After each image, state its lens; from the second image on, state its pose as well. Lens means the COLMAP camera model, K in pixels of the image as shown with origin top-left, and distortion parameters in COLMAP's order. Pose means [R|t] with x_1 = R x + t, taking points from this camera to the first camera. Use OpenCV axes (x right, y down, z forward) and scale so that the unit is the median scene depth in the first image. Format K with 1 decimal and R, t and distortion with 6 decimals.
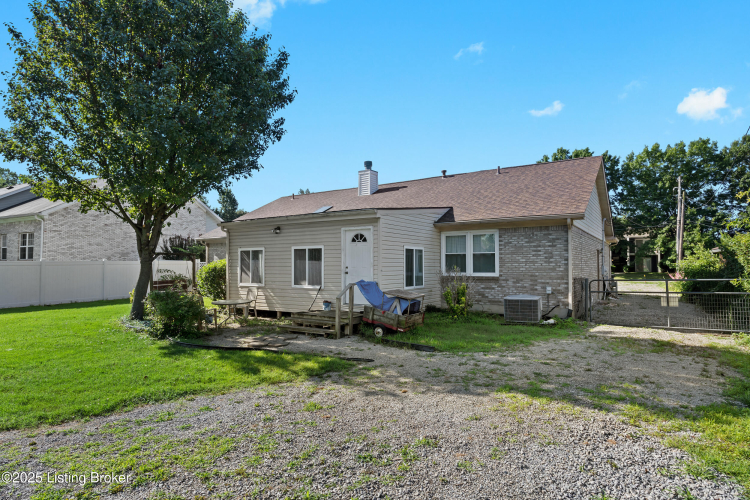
lens RADIAL K [[412.3, 0, 375.0], [0, 412.3, 250.0], [0, 0, 1]] dist [-0.000270, -0.000208]
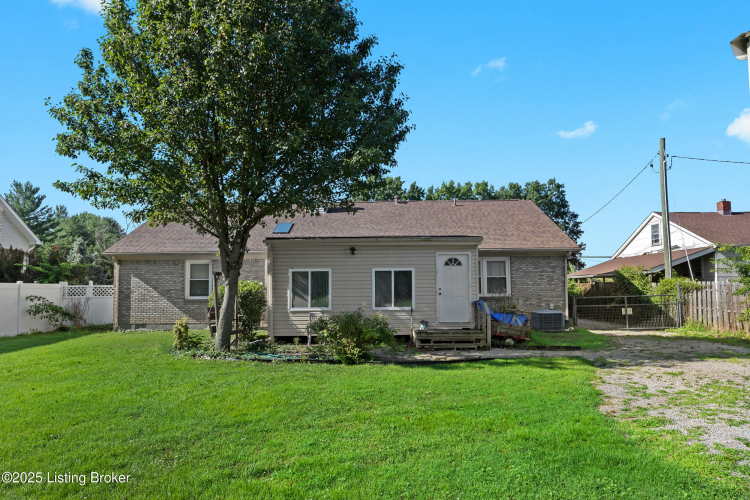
lens RADIAL K [[484.8, 0, 375.3], [0, 484.8, 262.2], [0, 0, 1]] dist [0.001485, 0.000322]
pose [[0.841367, 0.025271, 0.539873, -0.823259], [-0.012651, 0.999553, -0.027073, 0.008259], [-0.540316, 0.015948, 0.841311, 0.022297]]
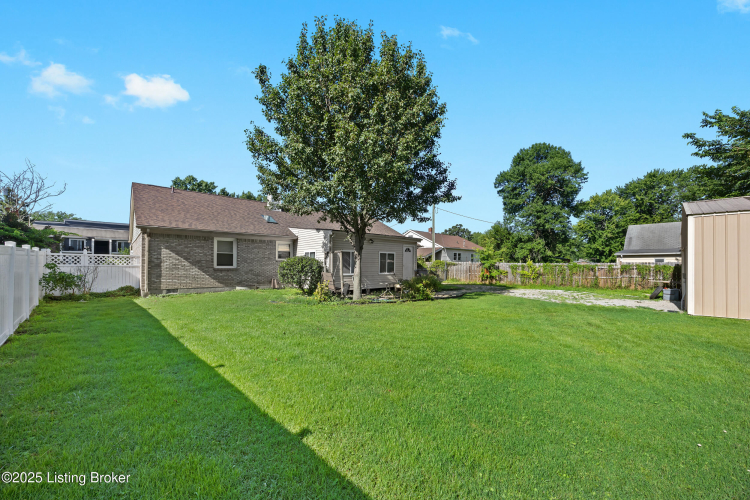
lens RADIAL K [[295.6, 0, 376.0], [0, 295.6, 262.2], [0, 0, 1]] dist [0.000103, 0.000019]
pose [[0.259768, 0.010089, 0.965618, -1.446639], [-0.042630, 0.999090, 0.001029, 0.037406], [-0.964730, -0.041432, 0.259962, 0.680197]]
